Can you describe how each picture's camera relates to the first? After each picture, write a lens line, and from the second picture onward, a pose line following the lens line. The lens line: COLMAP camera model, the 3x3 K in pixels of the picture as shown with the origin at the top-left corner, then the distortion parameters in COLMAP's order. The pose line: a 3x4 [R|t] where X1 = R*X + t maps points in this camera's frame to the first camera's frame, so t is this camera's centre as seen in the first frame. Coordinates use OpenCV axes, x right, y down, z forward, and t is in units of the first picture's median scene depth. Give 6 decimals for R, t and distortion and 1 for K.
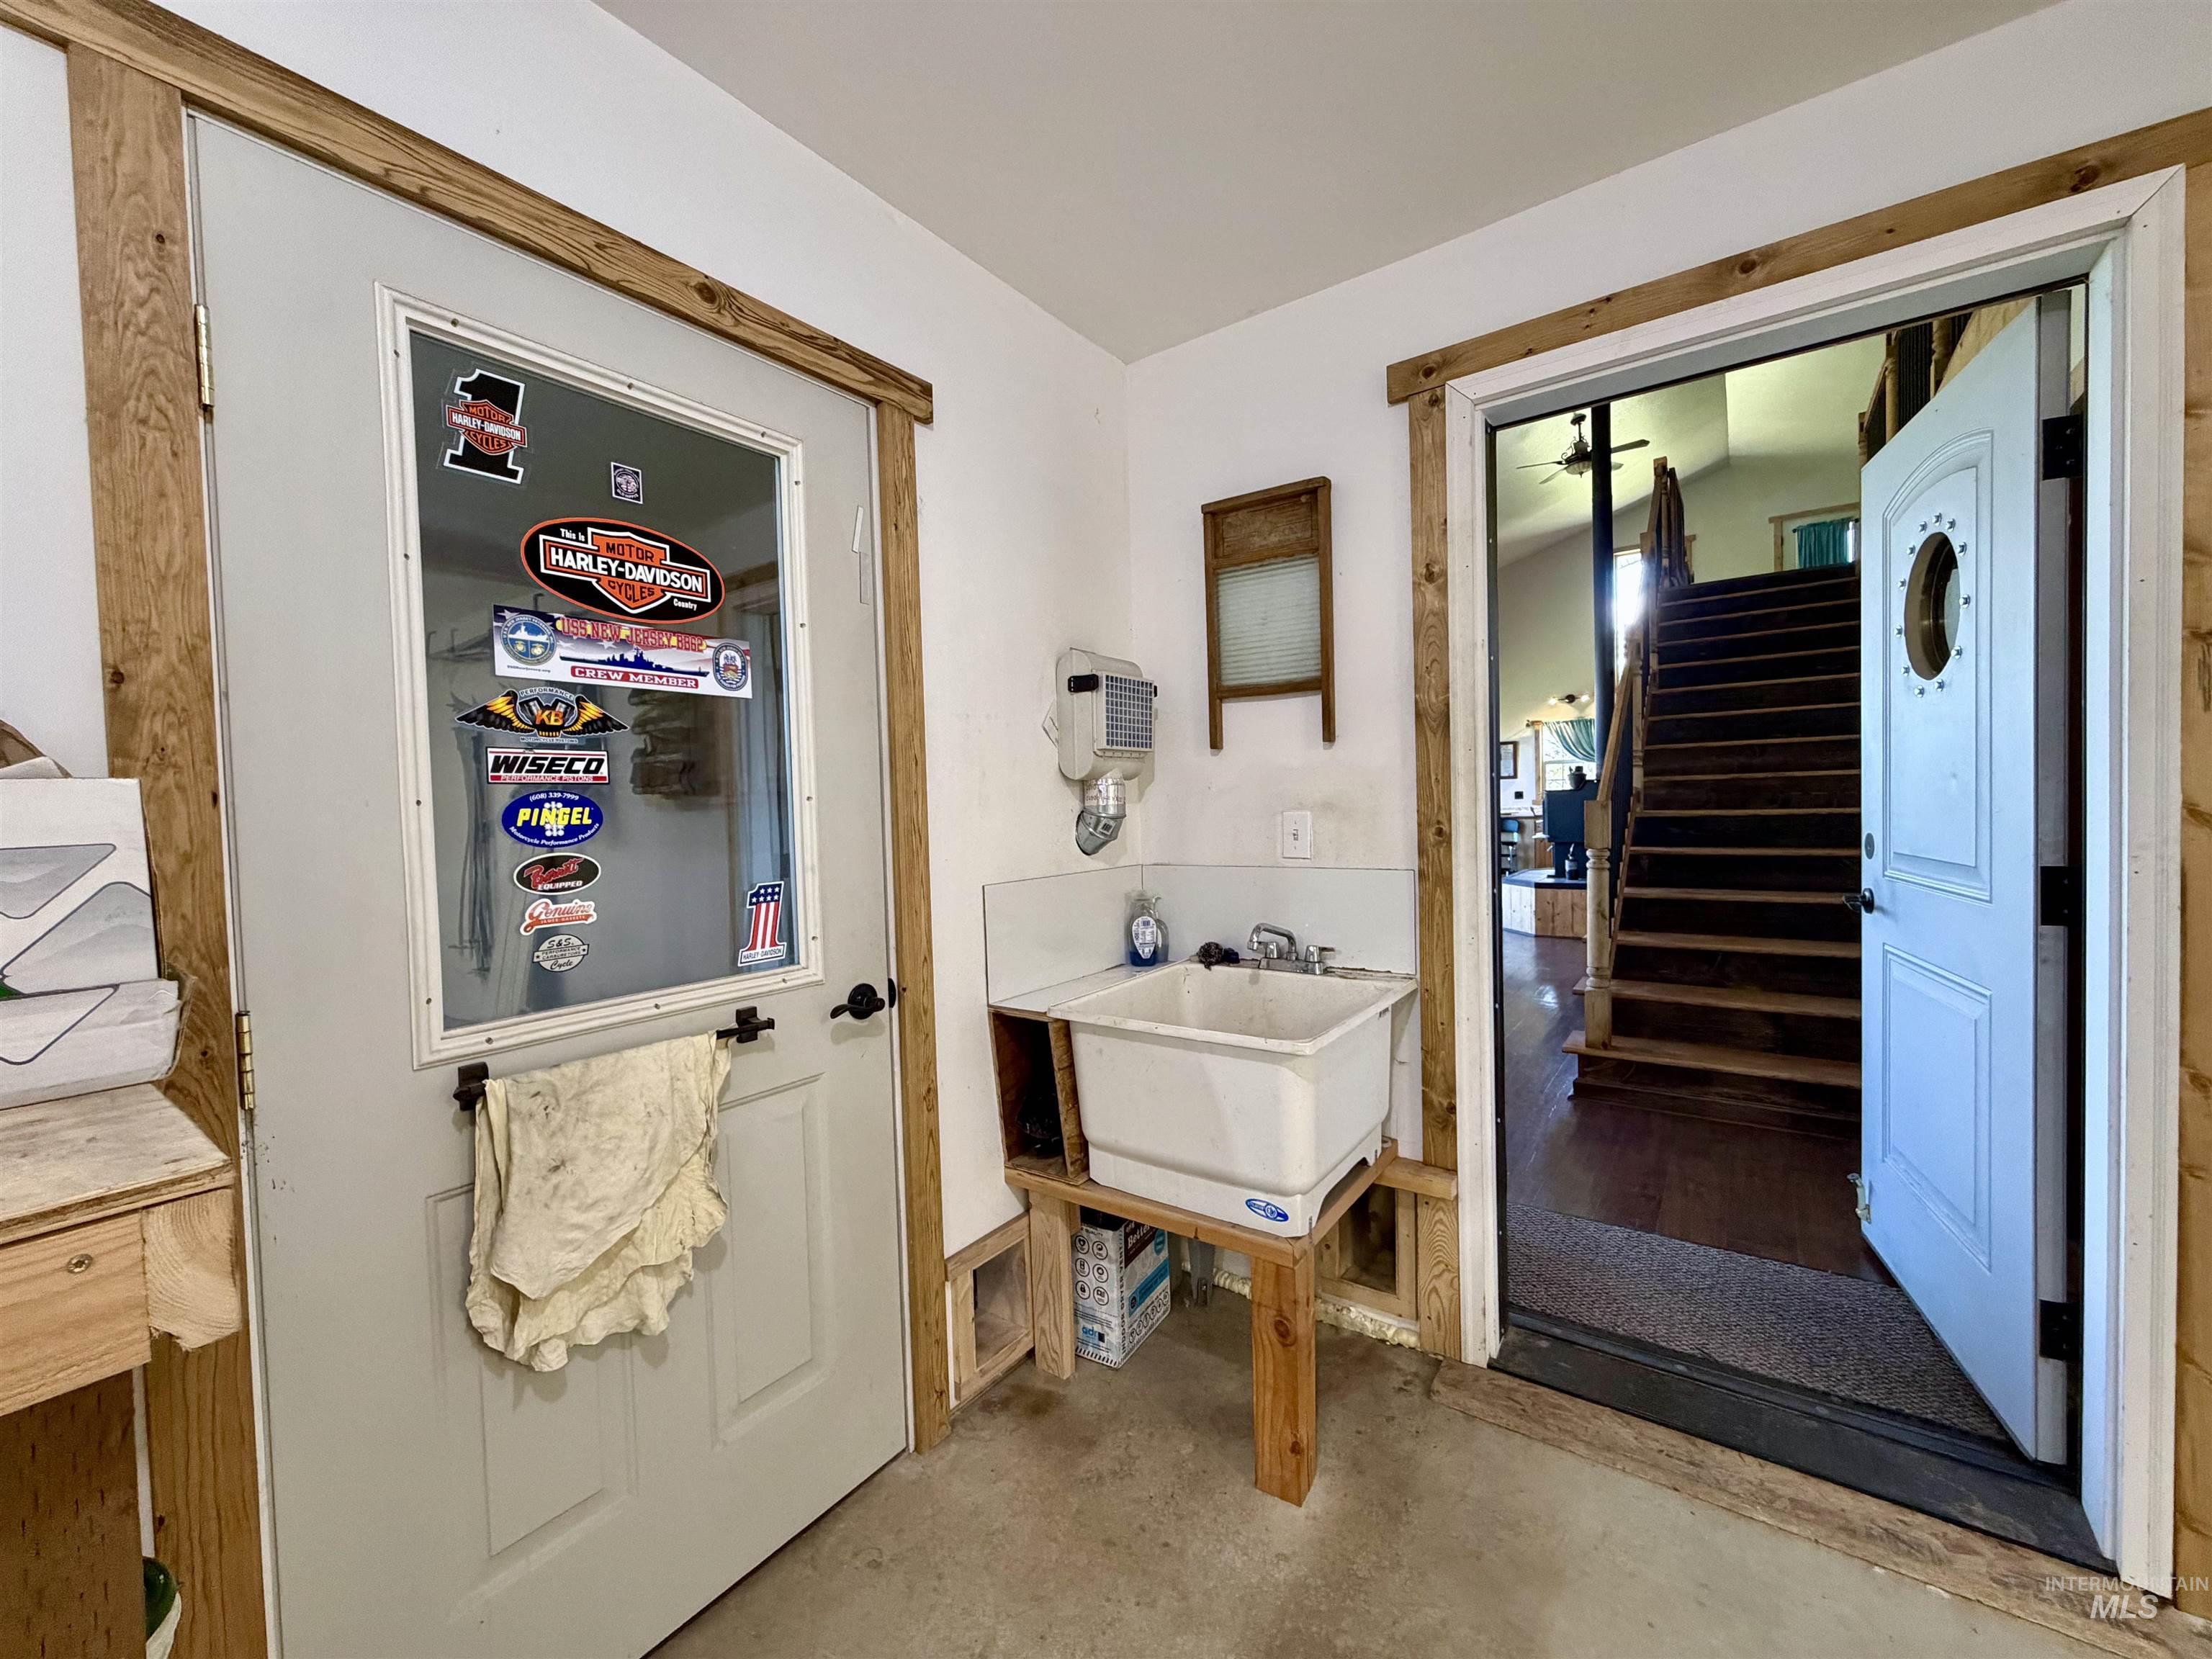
lens RADIAL K [[882.6, 0, 1093.8], [0, 882.6, 833.0], [0, 0, 1]] dist [-0.001574, -0.000160]
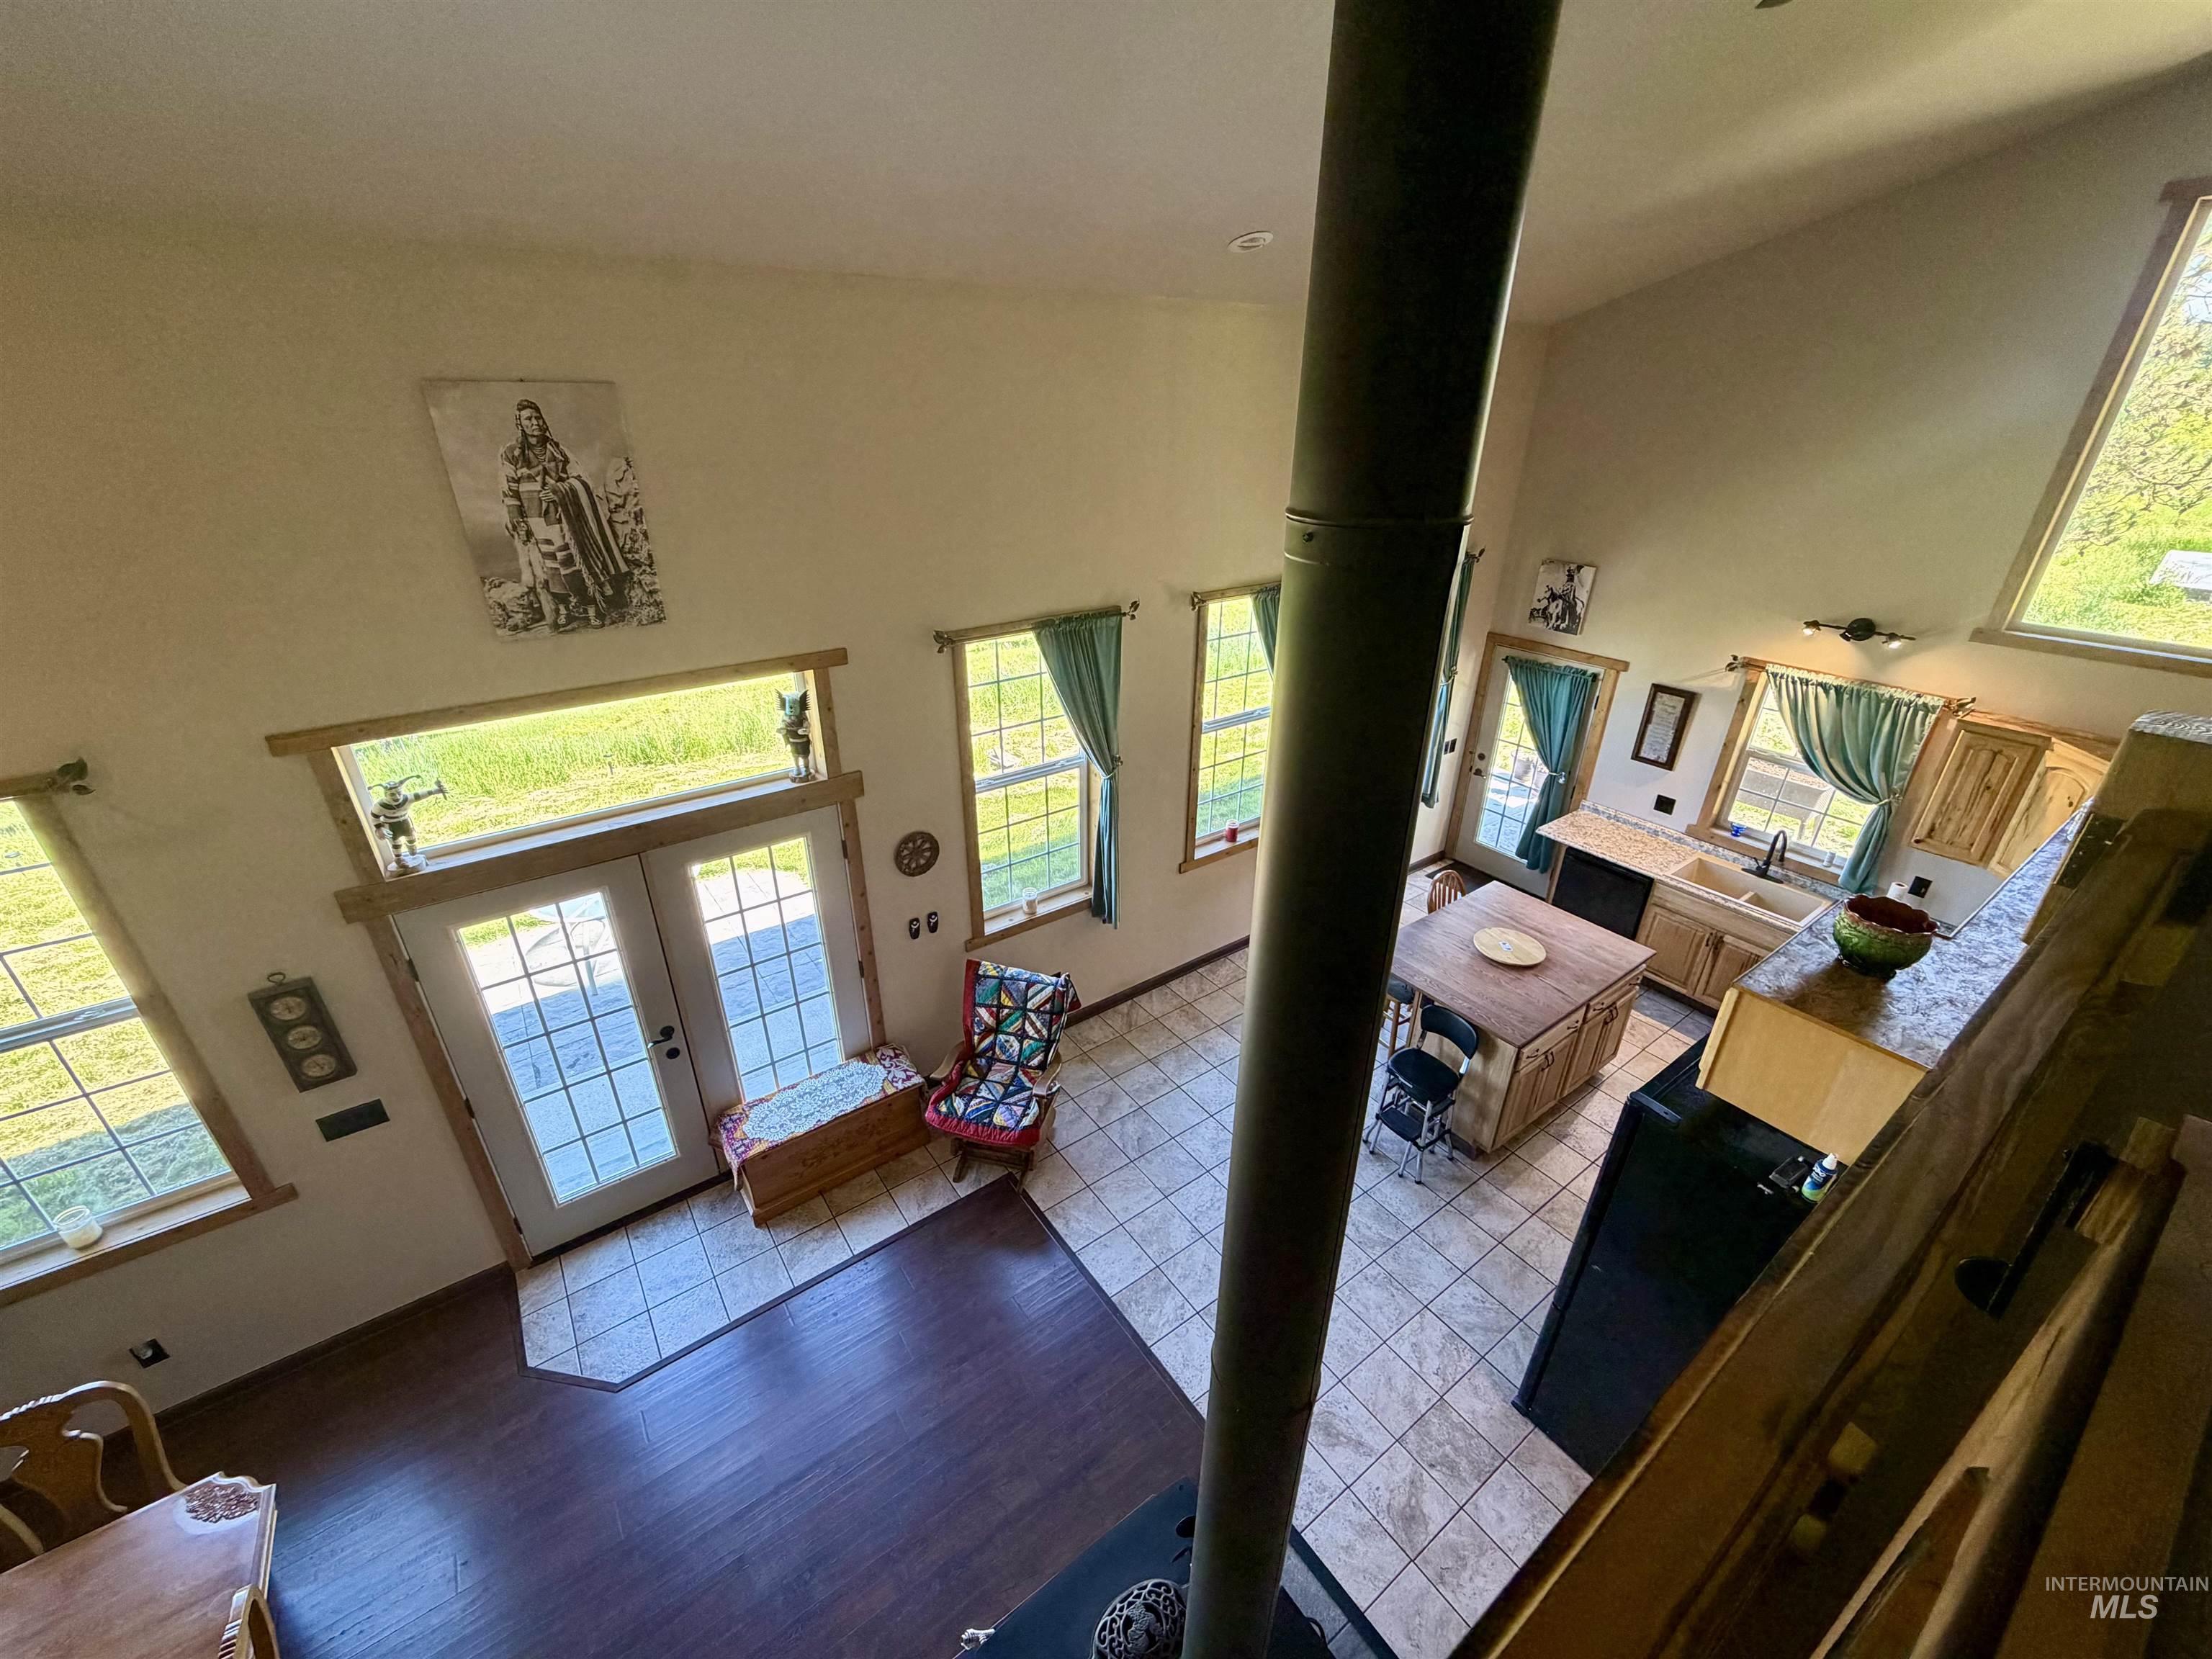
lens RADIAL K [[882.6, 0, 1097.0], [0, 882.6, 825.9], [0, 0, 1]] dist [-0.001574, -0.000160]
pose [[0.945637, 0.168805, -0.277984, 0.335113], [-0.037442, 0.905572, 0.422537, -0.222938], [0.323061, -0.389159, 0.862663, 0.504232]]
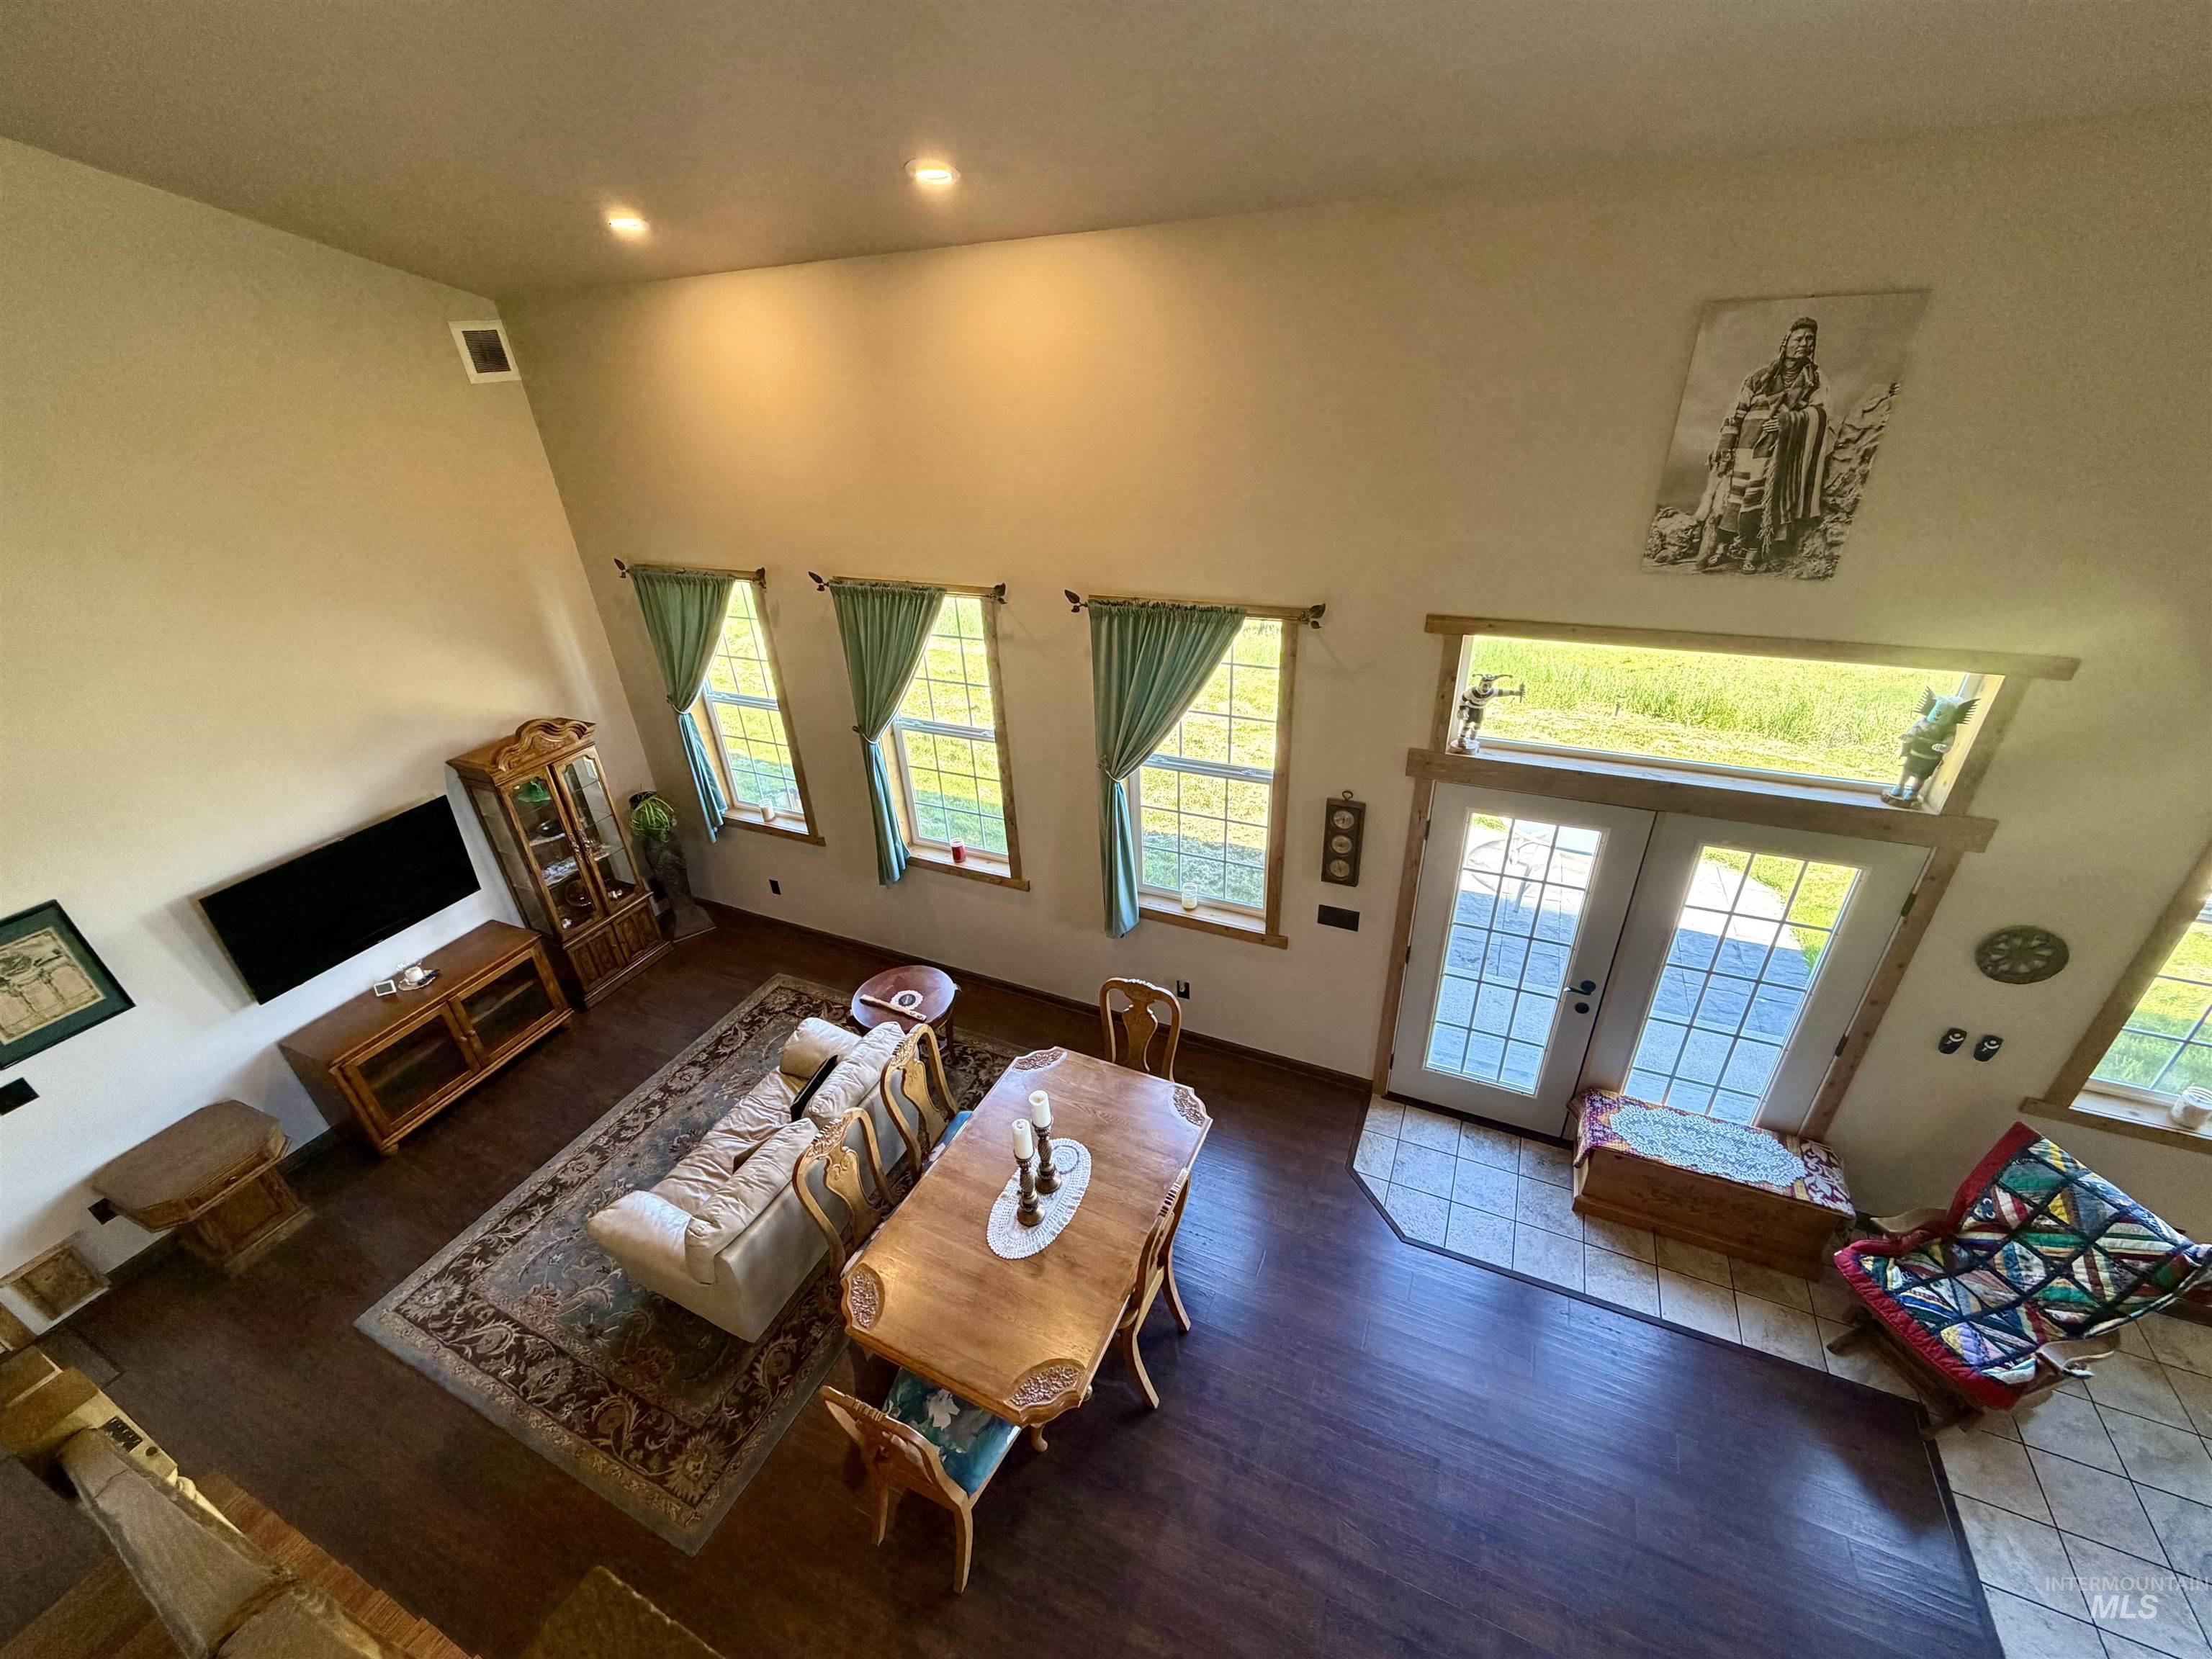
lens RADIAL K [[882.6, 0, 1088.1], [0, 882.6, 825.2], [0, 0, 1]] dist [-0.001574, -0.000160]
pose [[0.179515, 0.486106, -0.855263, 0.320377], [0.018233, 0.867593, 0.496941, -0.223444], [0.983586, -0.104802, 0.146882, 0.485642]]
